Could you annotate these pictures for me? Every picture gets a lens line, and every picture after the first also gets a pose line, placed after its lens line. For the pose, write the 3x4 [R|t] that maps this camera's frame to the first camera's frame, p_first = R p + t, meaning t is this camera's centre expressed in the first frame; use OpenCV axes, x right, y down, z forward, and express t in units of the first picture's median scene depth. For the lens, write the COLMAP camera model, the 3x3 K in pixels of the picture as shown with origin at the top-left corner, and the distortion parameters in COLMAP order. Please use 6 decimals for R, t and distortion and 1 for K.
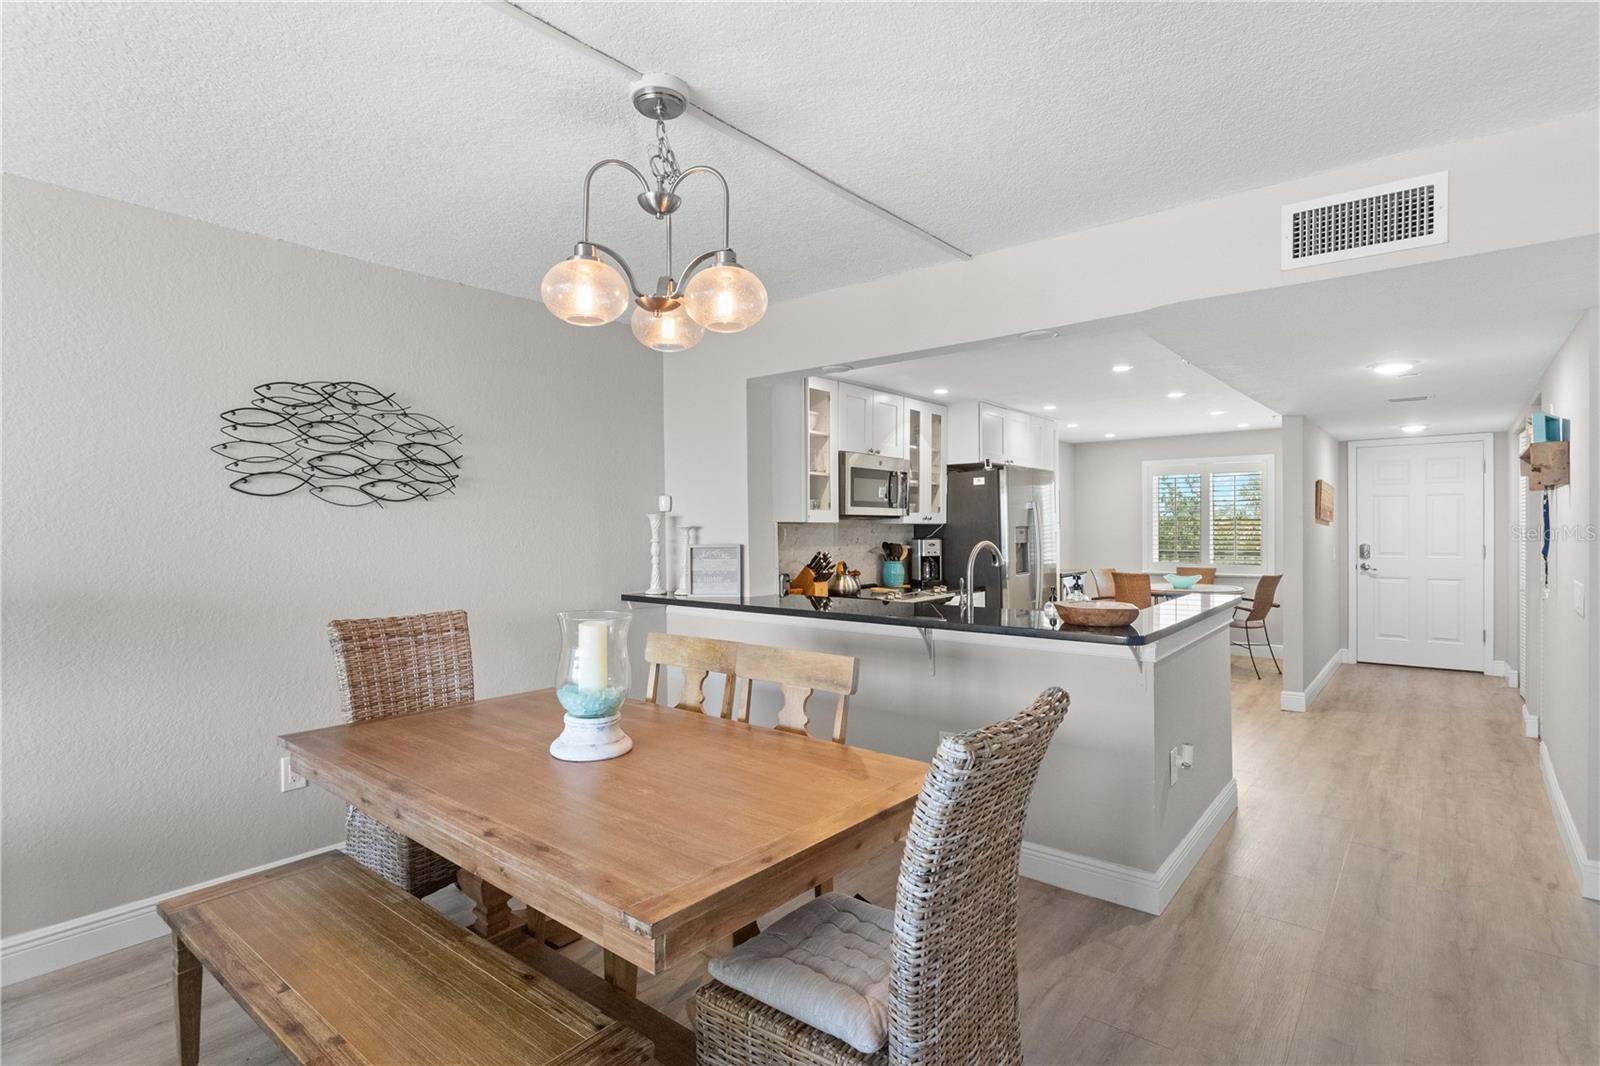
lens RADIAL K [[804.7, 0, 807.5], [0, 804.7, 529.5], [0, 0, 1]] dist [-0.000212, 0.000509]
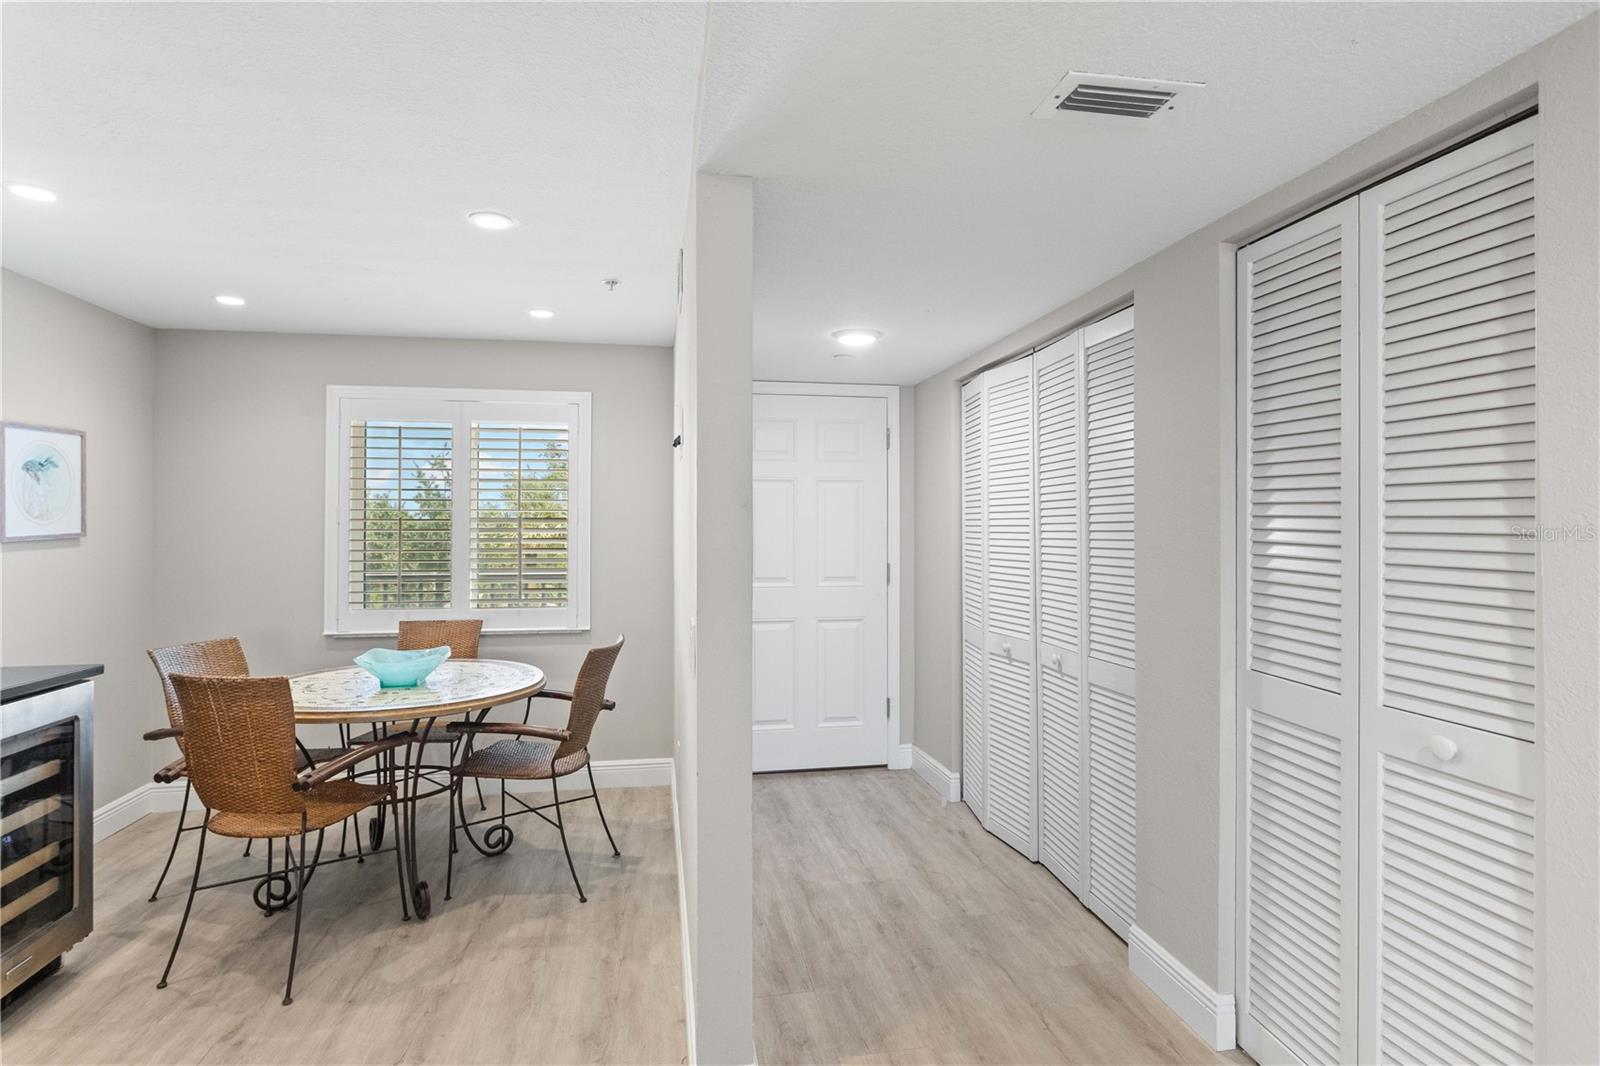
lens RADIAL K [[804.7, 0, 807.5], [0, 804.7, 529.5], [0, 0, 1]] dist [-0.000212, 0.000509]
pose [[0.652298, 0.010424, 0.757891, 0.325734], [0.001135, 0.999891, -0.014729, 0.001466], [-0.757962, 0.010468, 0.652215, 0.649474]]
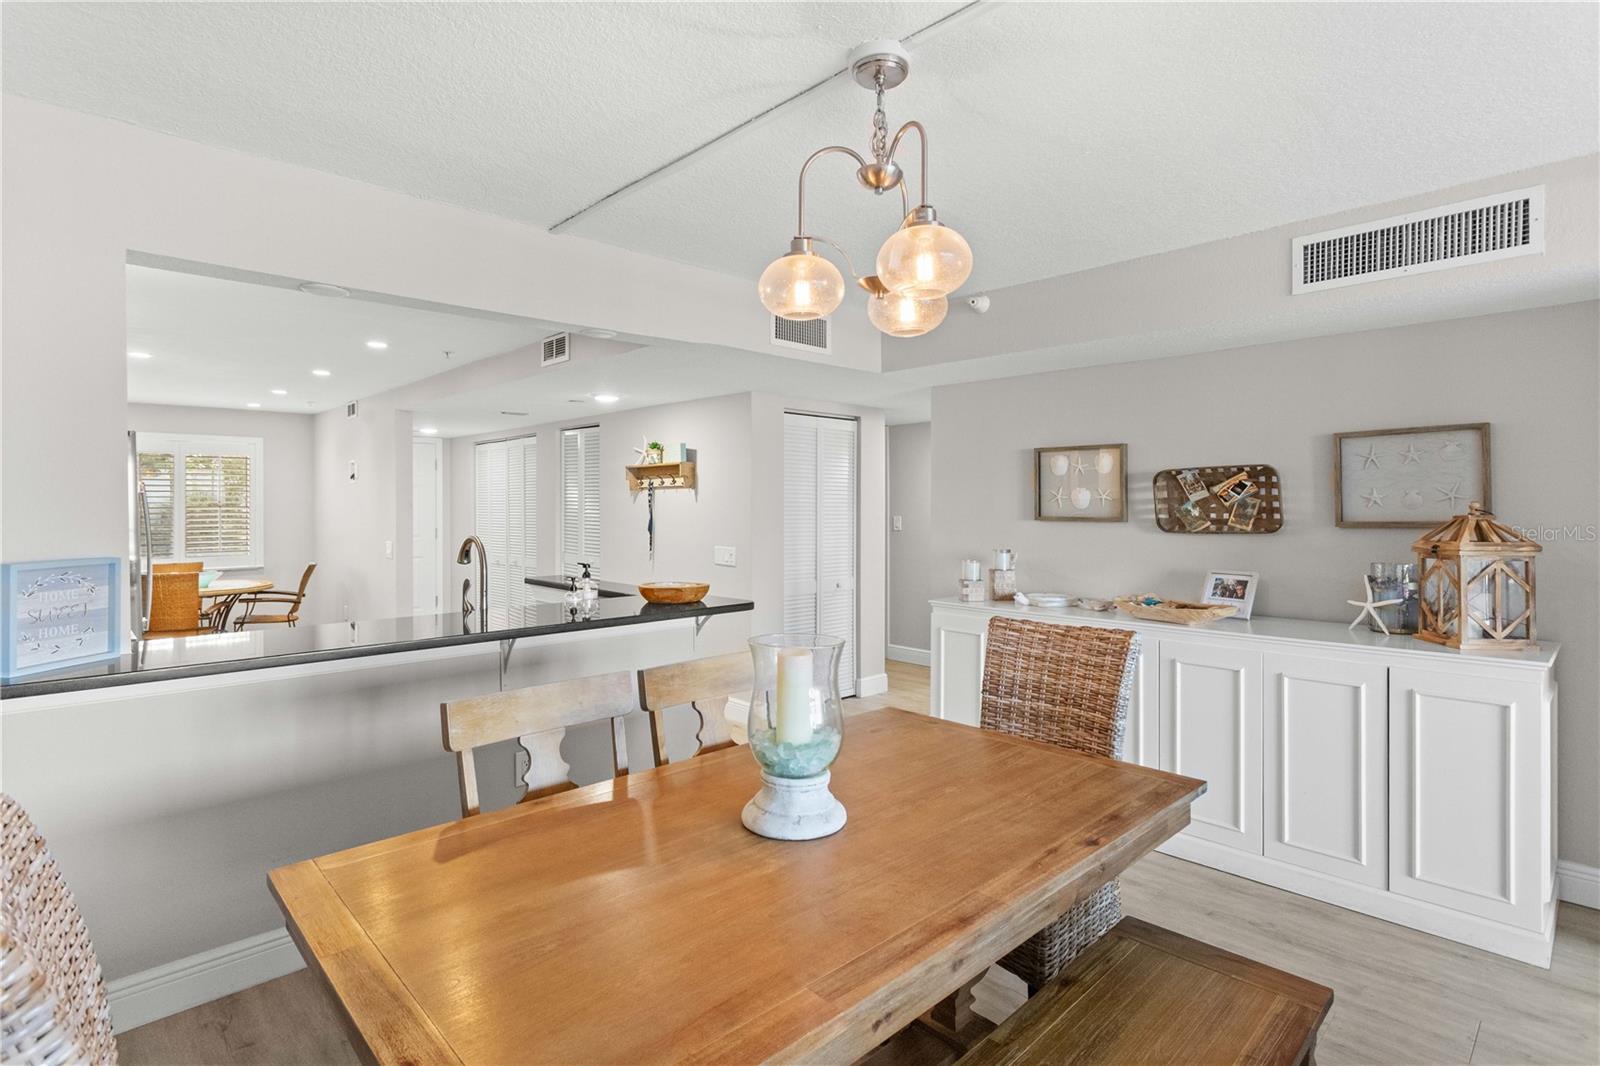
lens RADIAL K [[804.7, 0, 807.5], [0, 804.7, 529.5], [0, 0, 1]] dist [-0.000212, 0.000509]
pose [[0.101872, -0.027017, 0.994431, -0.345571], [0.009128, 0.999614, 0.026222, -0.006471], [-0.994756, 0.006406, 0.102079, 0.310262]]
